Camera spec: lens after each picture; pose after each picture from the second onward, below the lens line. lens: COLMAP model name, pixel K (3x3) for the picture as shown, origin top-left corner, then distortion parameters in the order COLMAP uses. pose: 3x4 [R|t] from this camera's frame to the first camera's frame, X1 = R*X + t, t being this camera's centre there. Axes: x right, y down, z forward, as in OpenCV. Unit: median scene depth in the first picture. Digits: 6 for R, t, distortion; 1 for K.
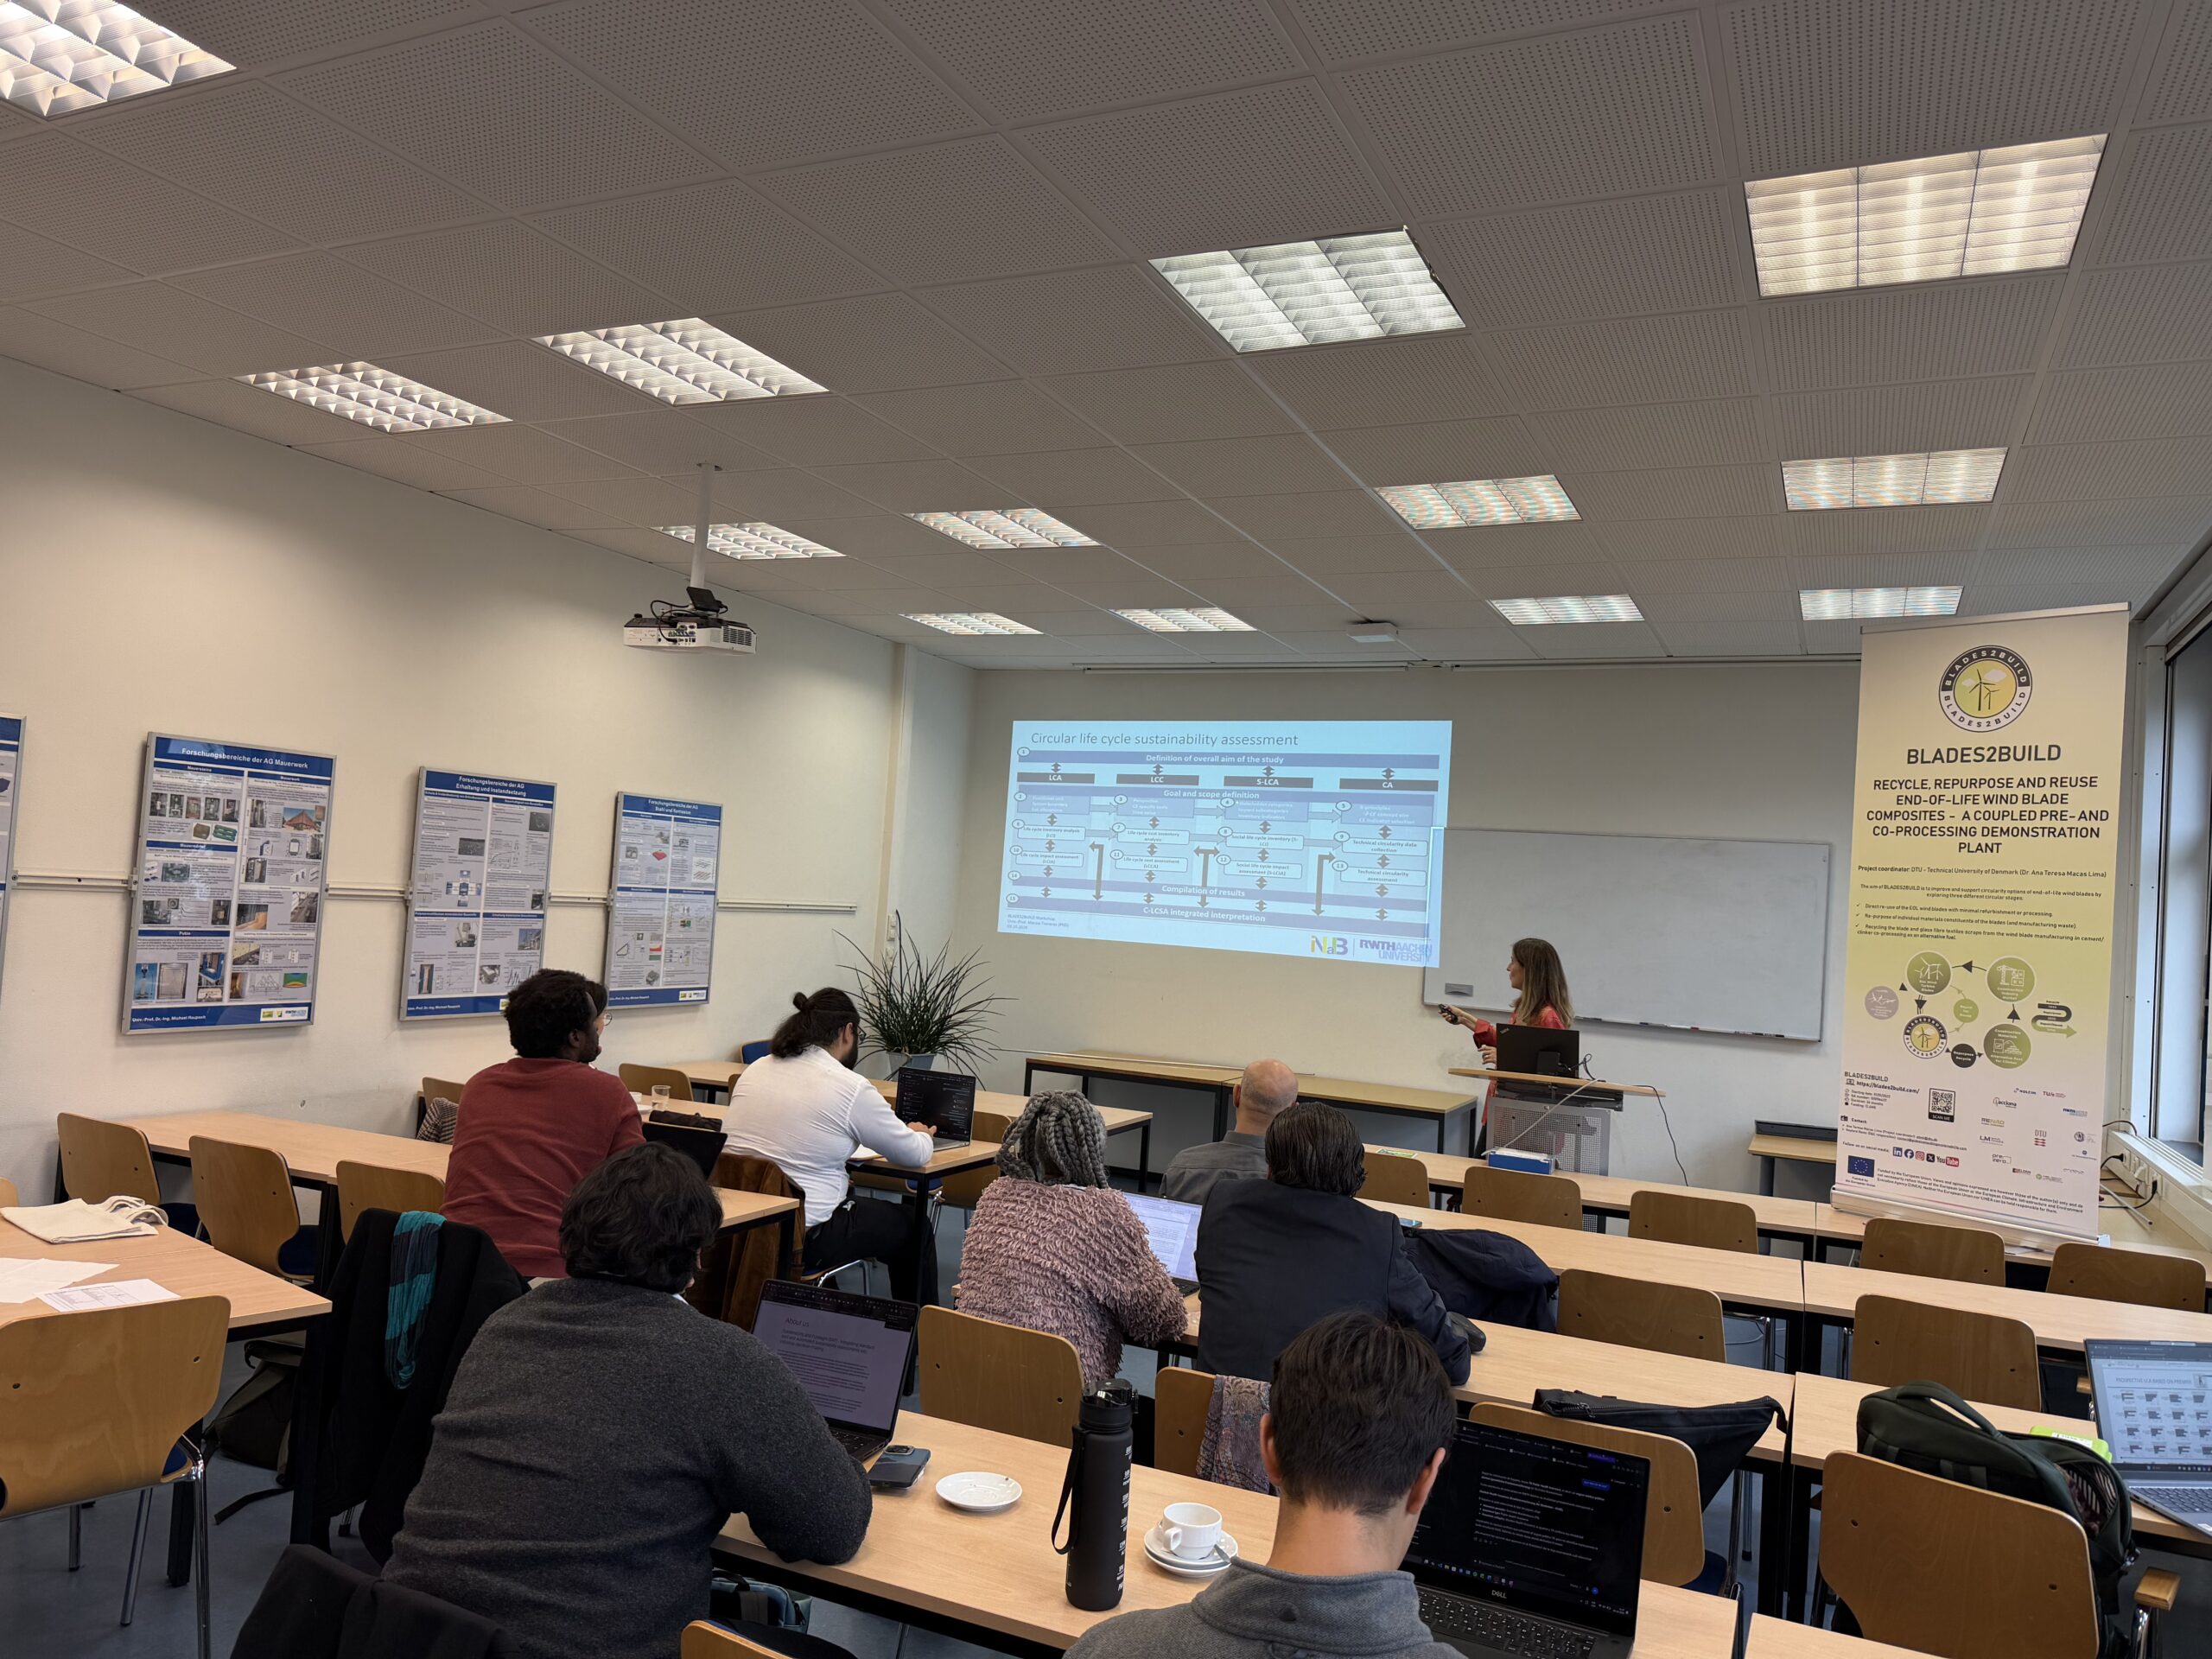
lens RADIAL K [[1531.7, 0, 1123.6], [0, 1531.7, 830.9], [0, 0, 1]] dist [0.091347, -0.133923]
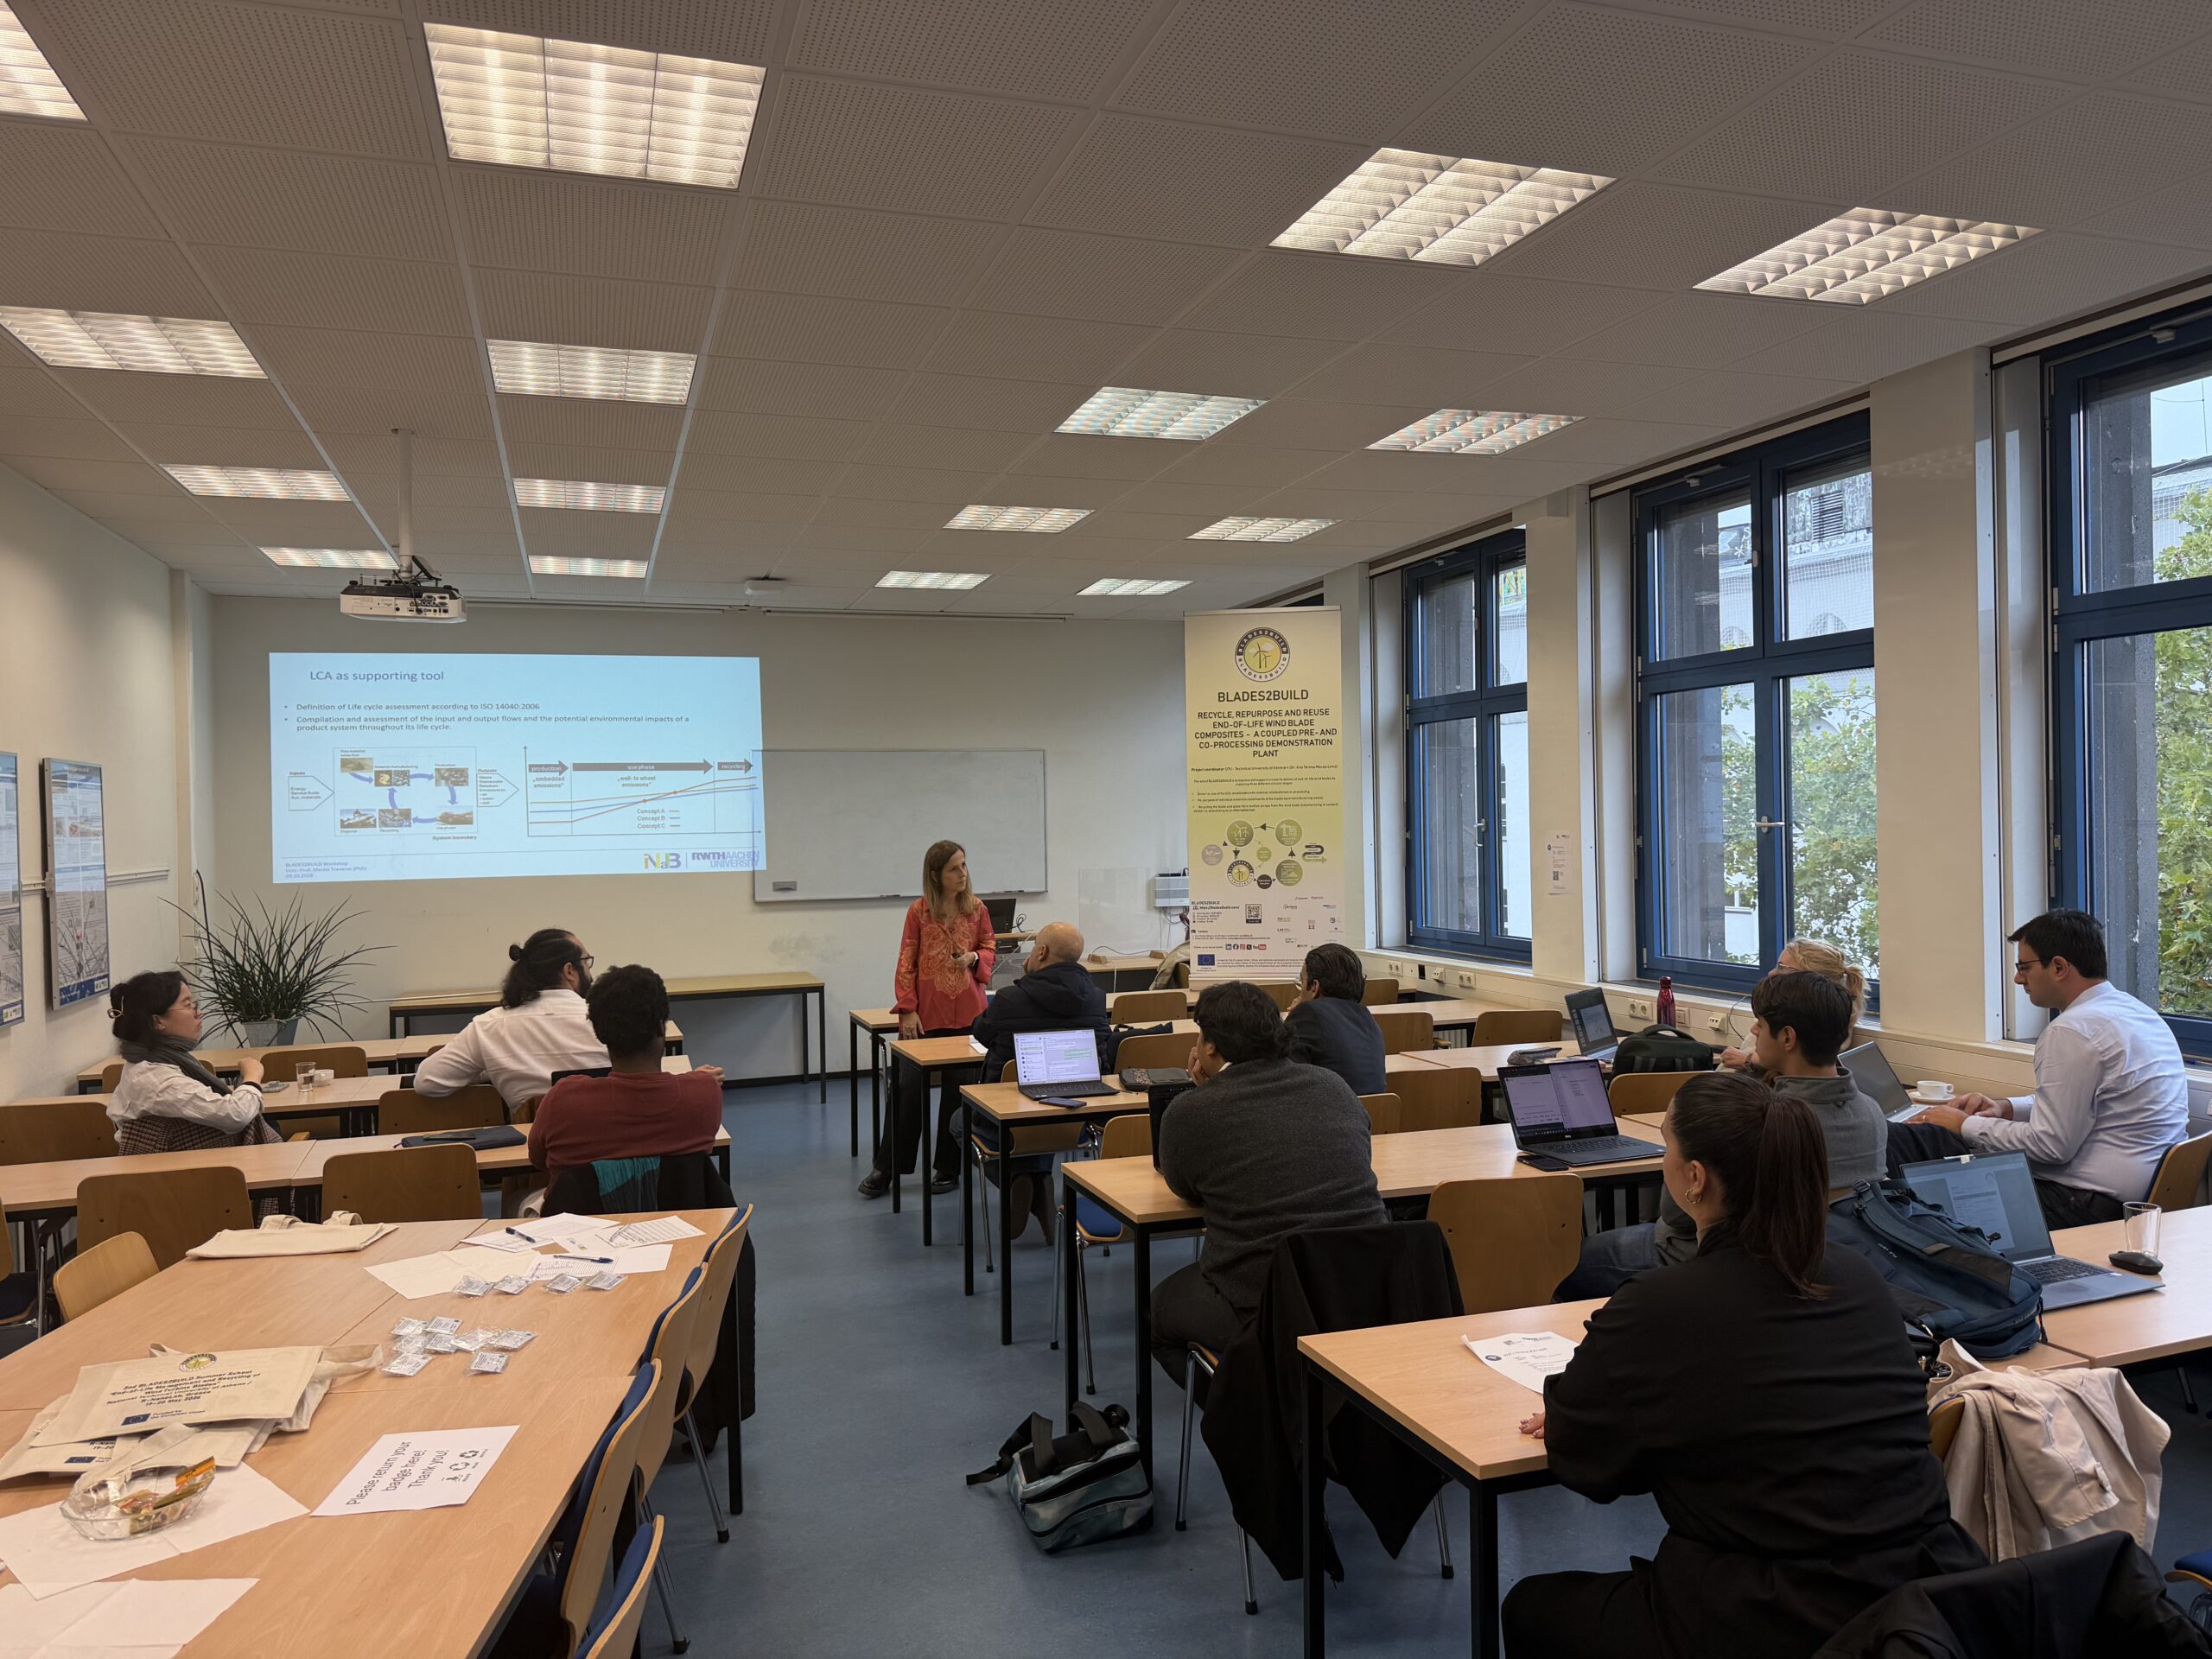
lens RADIAL K [[1531.7, 0, 1106.0], [0, 1531.7, 823.1], [0, 0, 1]] dist [0.091347, -0.133923]
pose [[0.722724, -0.081113, 0.686360, -0.670616], [0.035897, 0.996154, 0.079926, -0.050500], [-0.690204, -0.033126, 0.722857, -0.043055]]
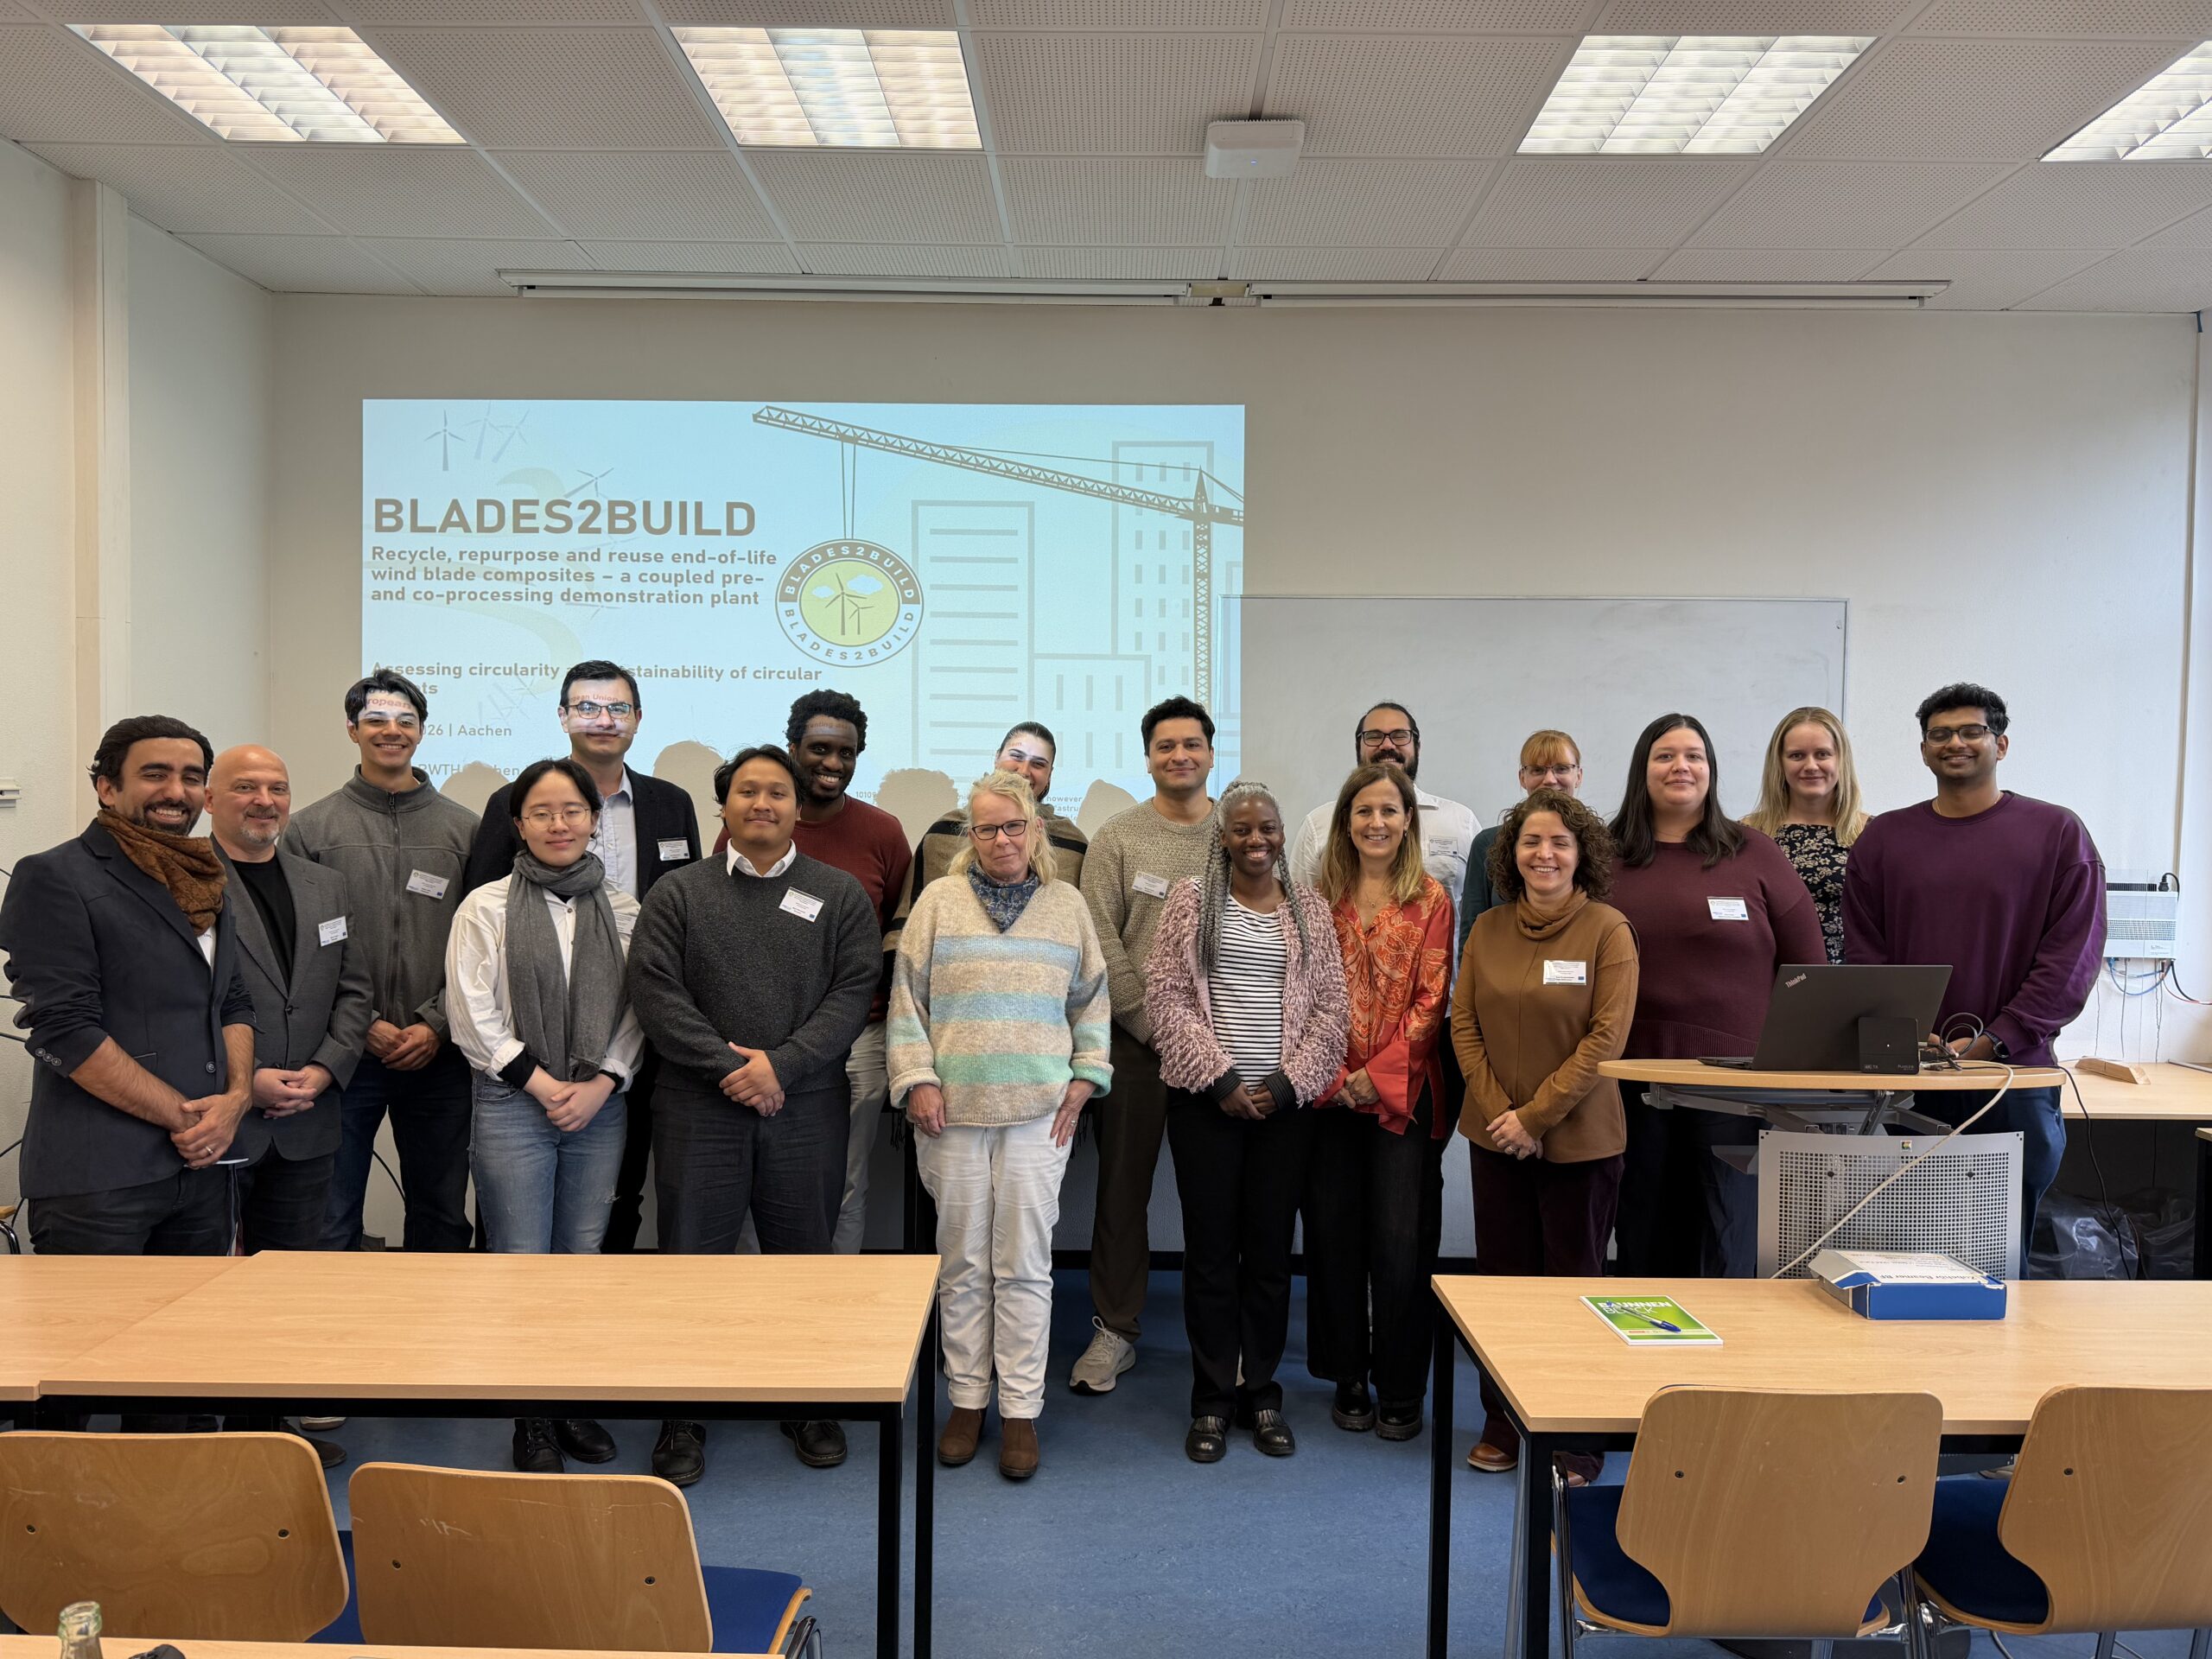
lens RADIAL K [[1531.7, 0, 1107.4], [0, 1531.7, 894.2], [0, 0, 1]] dist [0.091347, -0.133923]
pose [[0.907723, -0.071336, 0.413461, -0.133355], [0.027476, 0.993432, 0.111079, 0.073323], [-0.418669, -0.089468, 0.903721, 0.809490]]
